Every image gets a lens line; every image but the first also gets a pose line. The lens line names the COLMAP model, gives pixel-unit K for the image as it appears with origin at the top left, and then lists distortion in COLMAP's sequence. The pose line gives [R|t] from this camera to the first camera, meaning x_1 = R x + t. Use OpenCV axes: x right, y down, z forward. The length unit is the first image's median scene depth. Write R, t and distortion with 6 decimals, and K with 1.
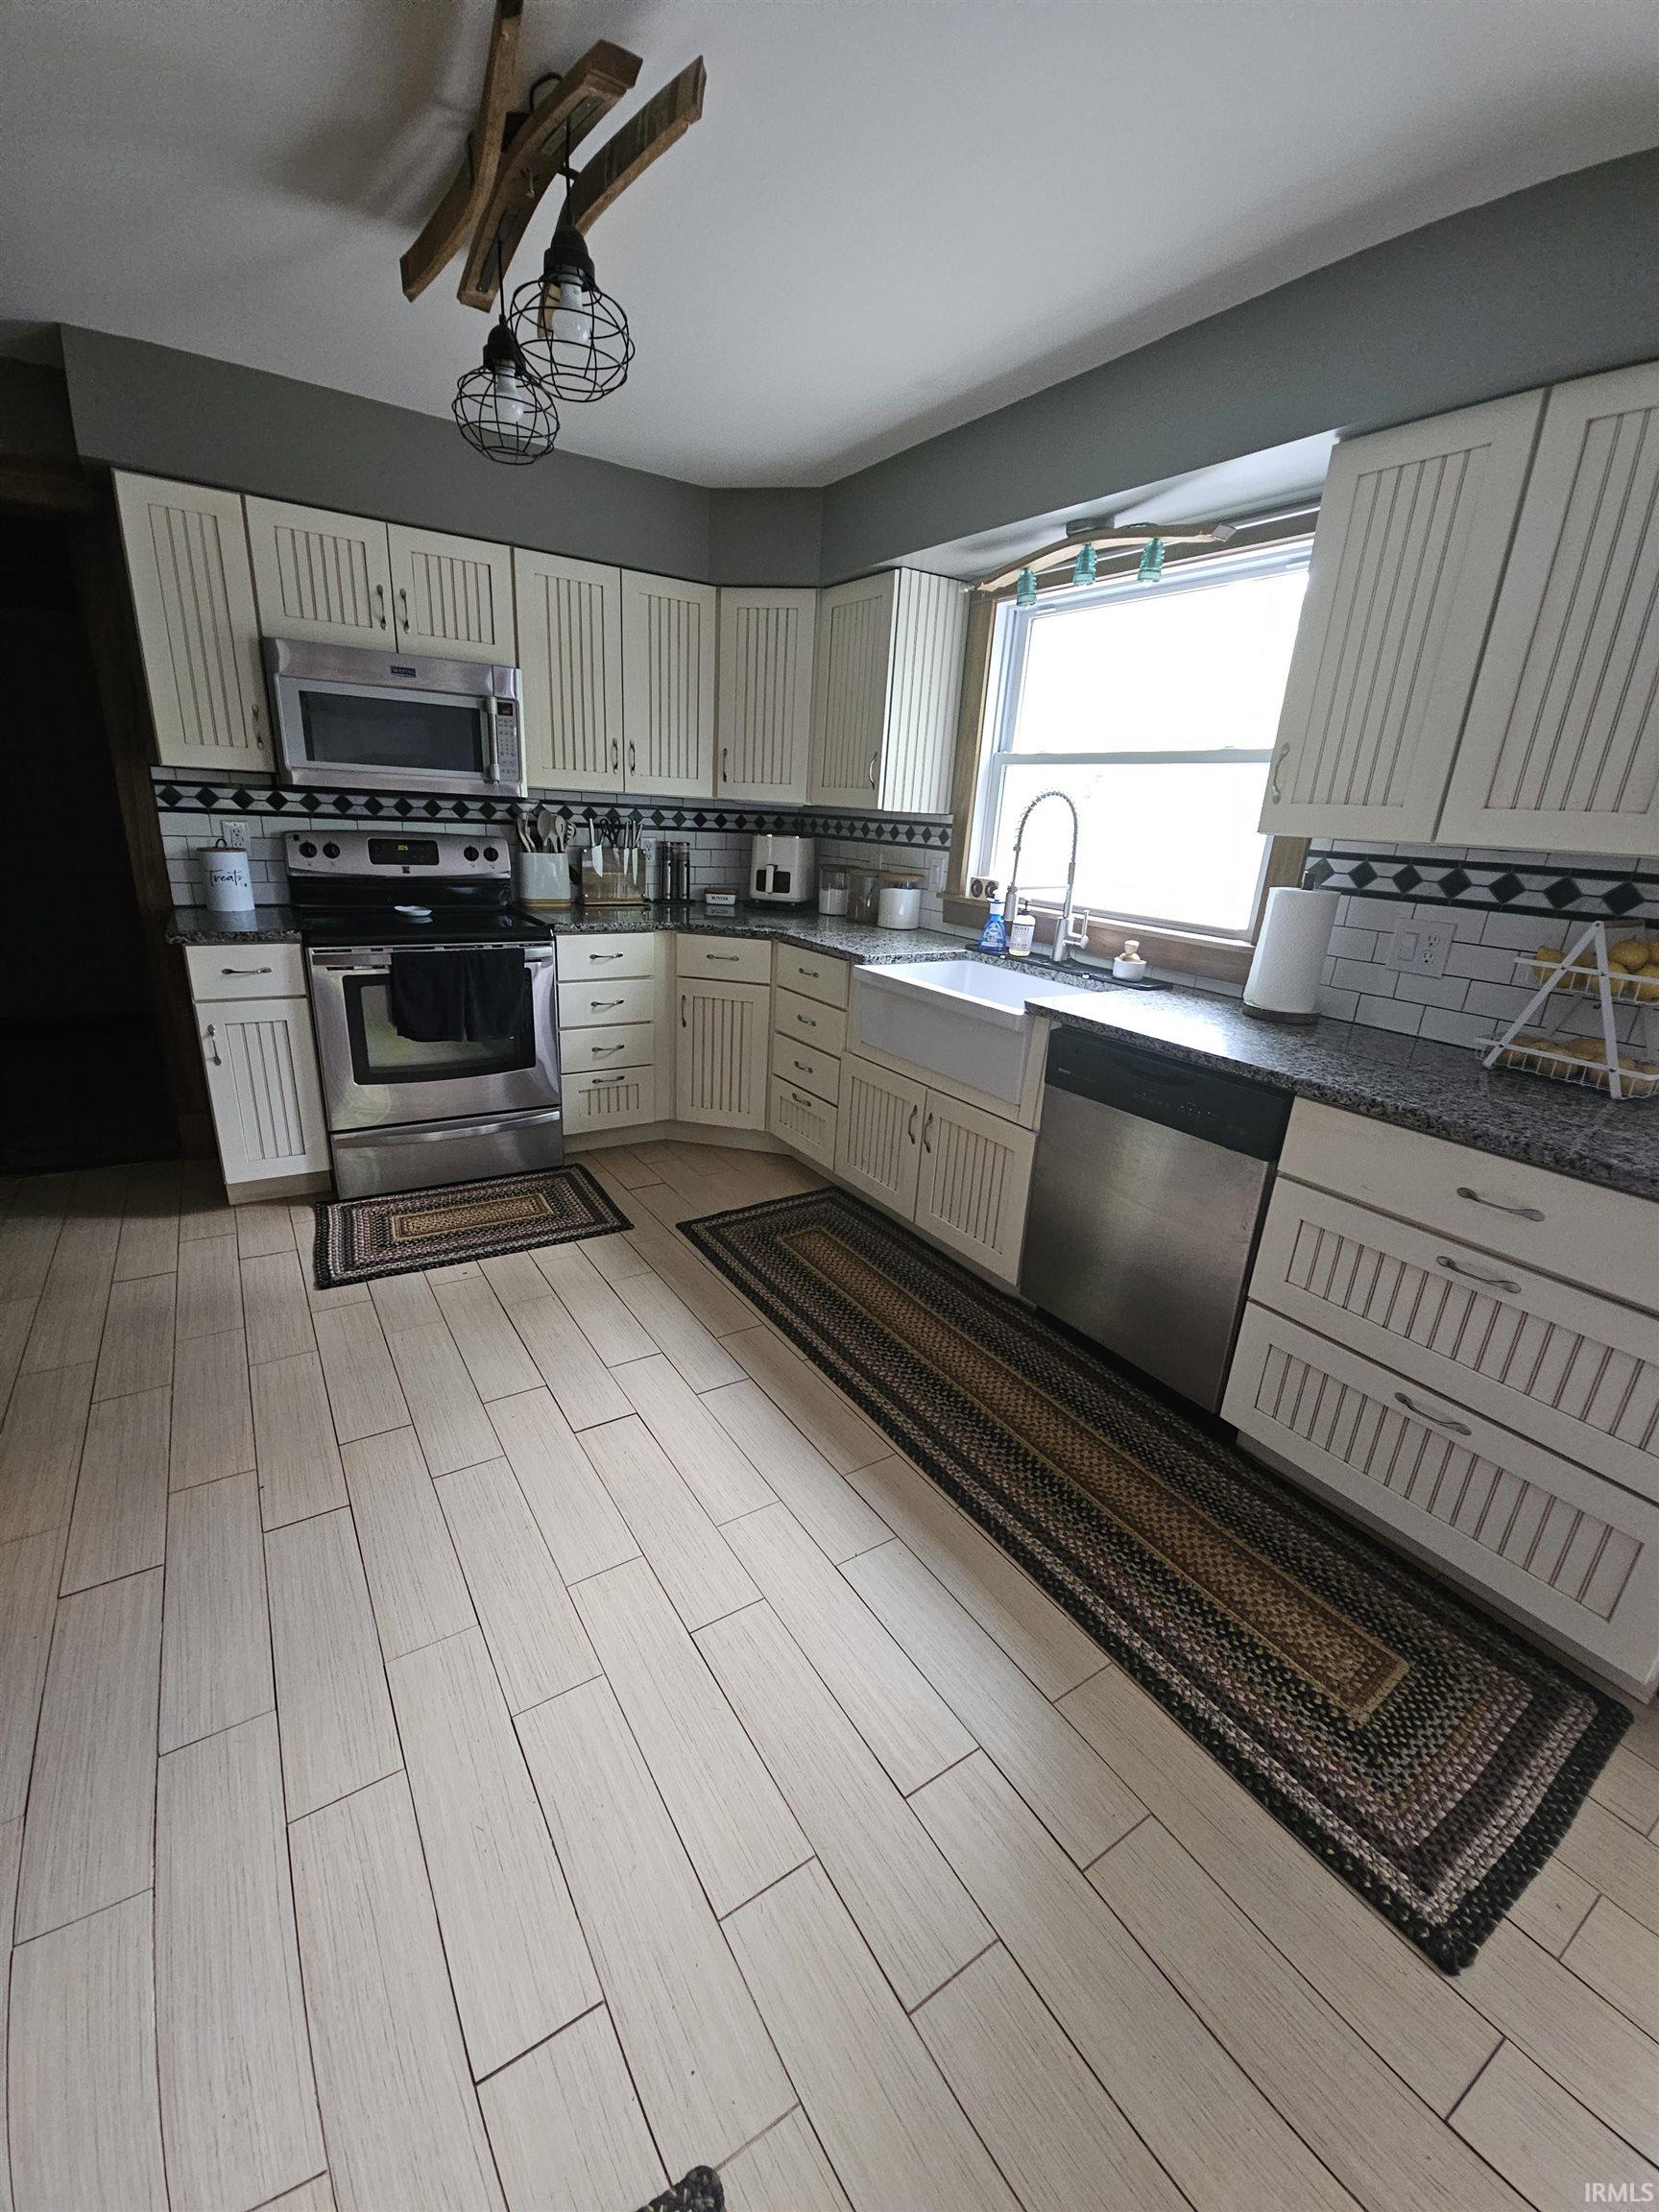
lens RADIAL K [[907.7, 0, 816.6], [0, 907.7, 1109.6], [0, 0, 1]] dist [0.004611, -0.000784]
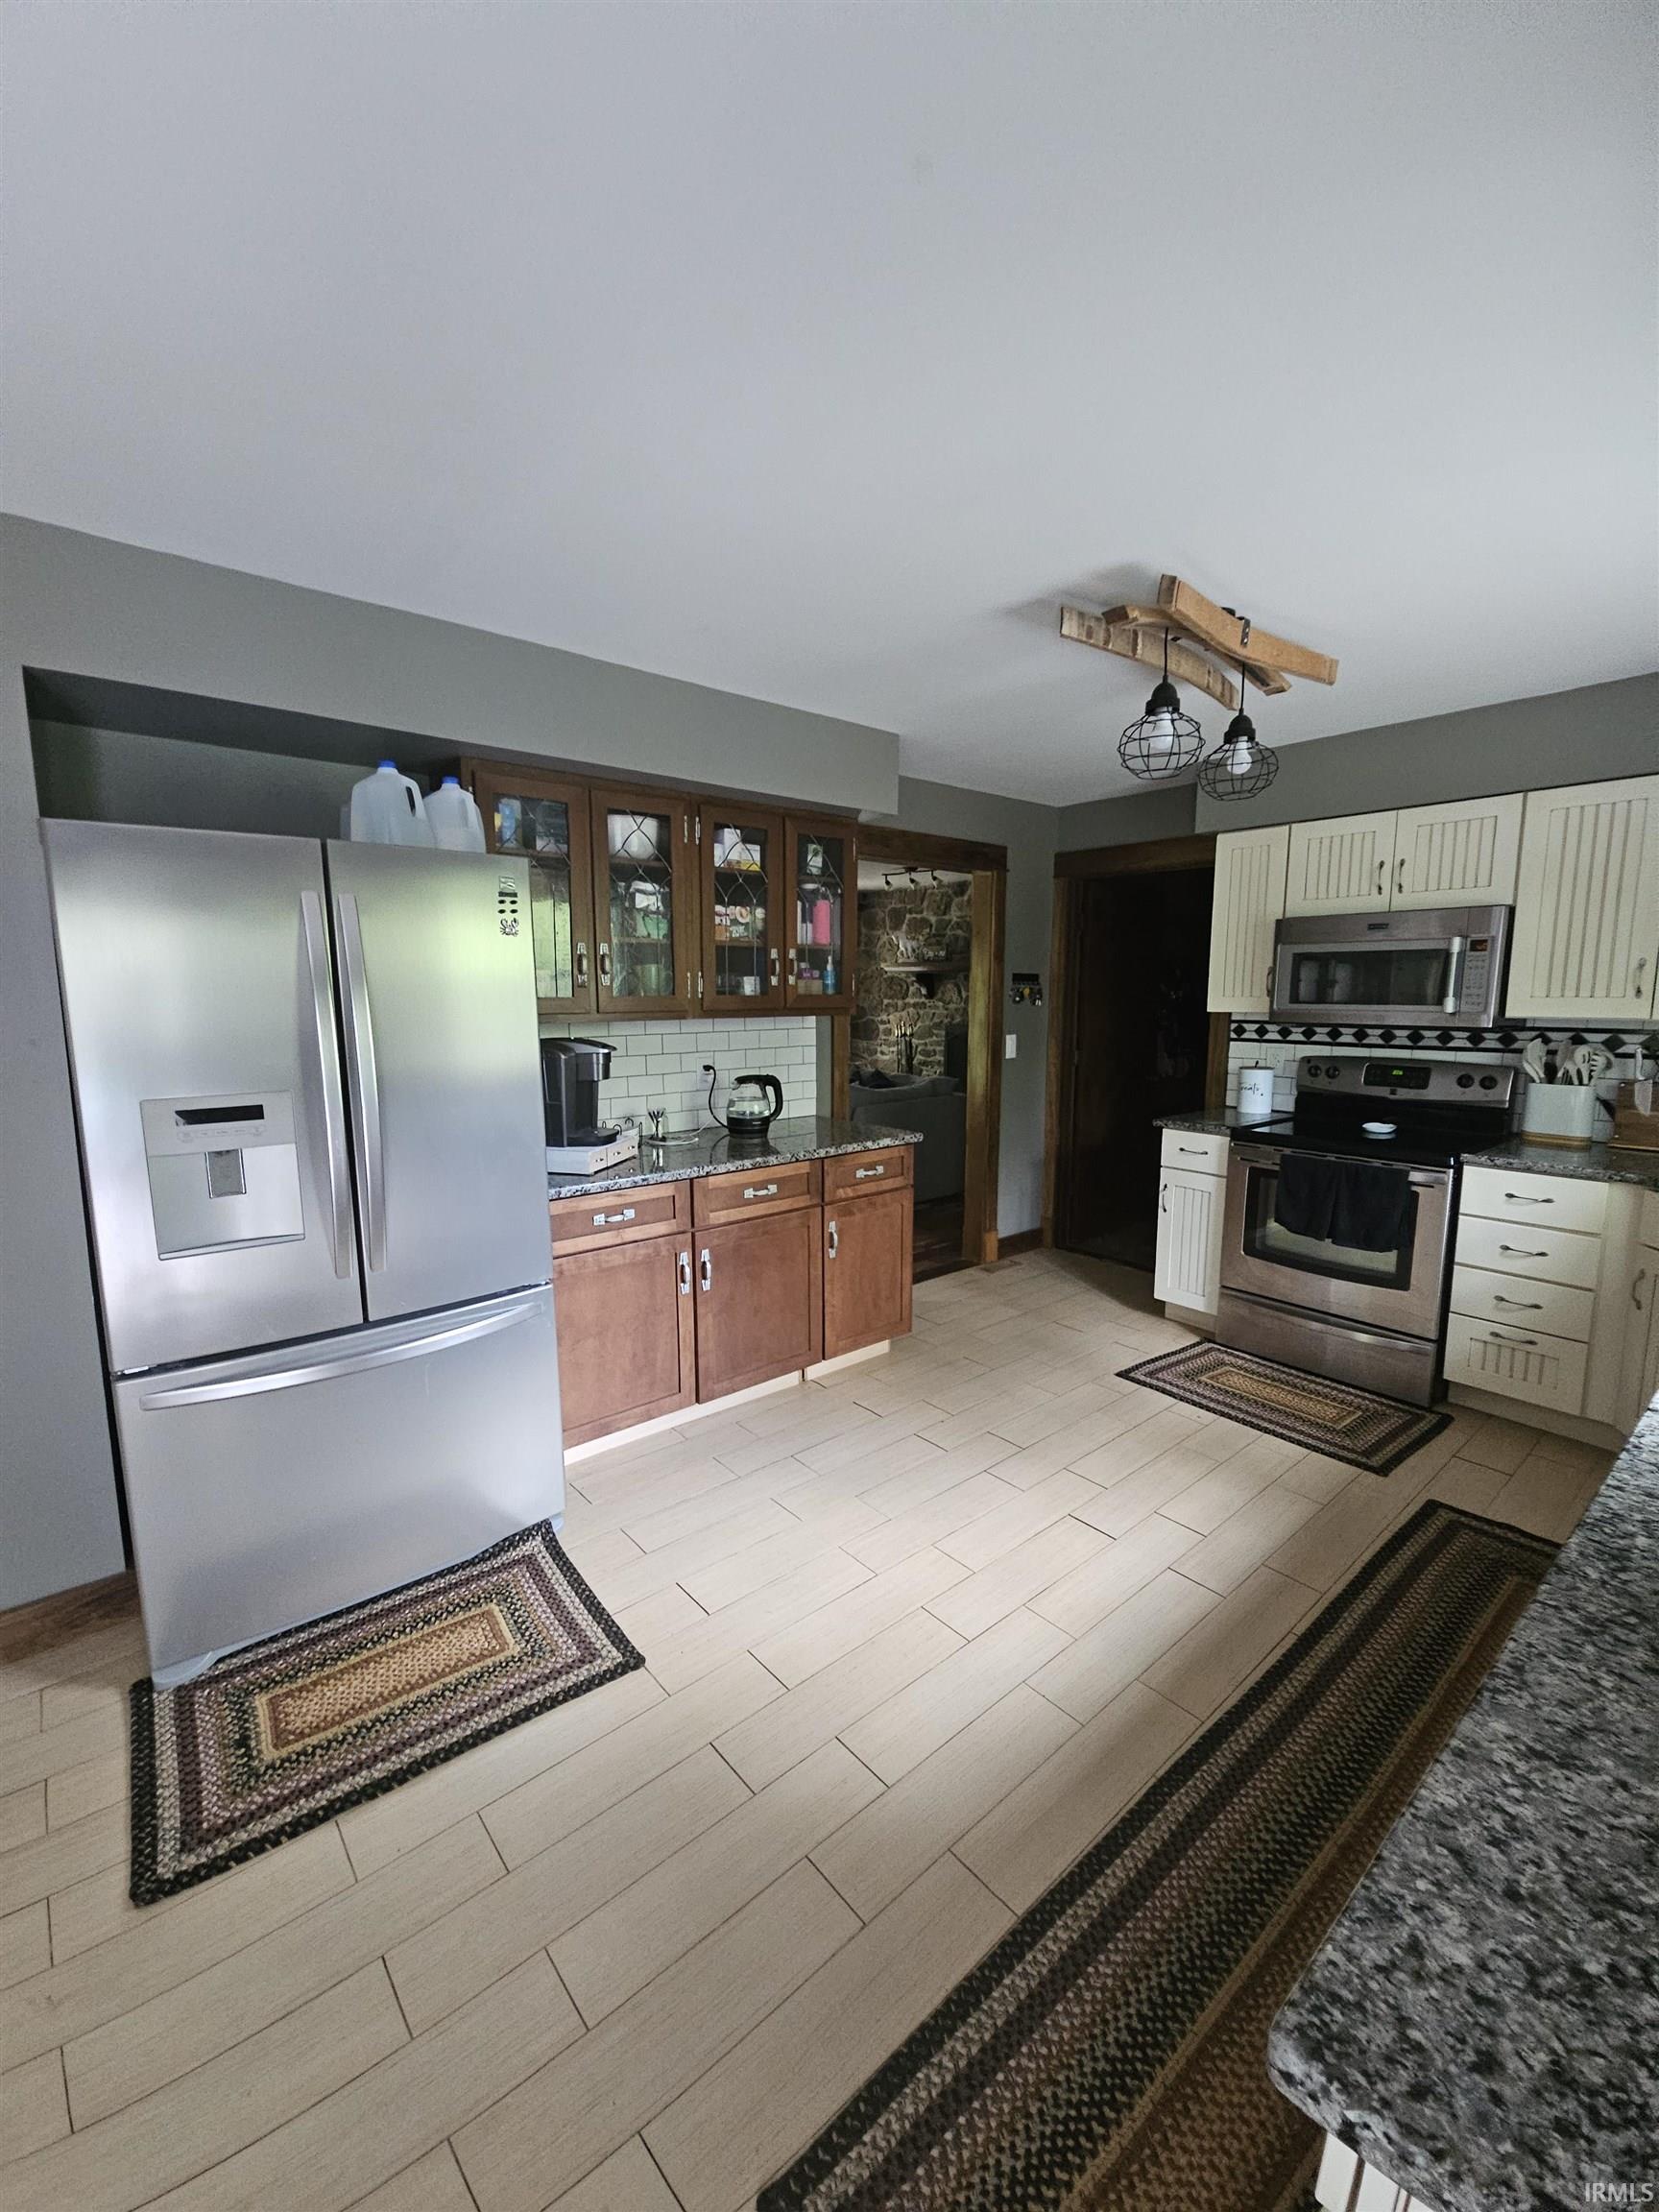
lens RADIAL K [[907.7, 0, 819.2], [0, 907.7, 1118.5], [0, 0, 1]] dist [0.004611, -0.000784]
pose [[0.123823, 0.087549, -0.988435, 0.605934], [-0.306081, 0.950899, 0.045881, -0.080775], [0.943918, 0.296860, 0.144541, 0.223911]]
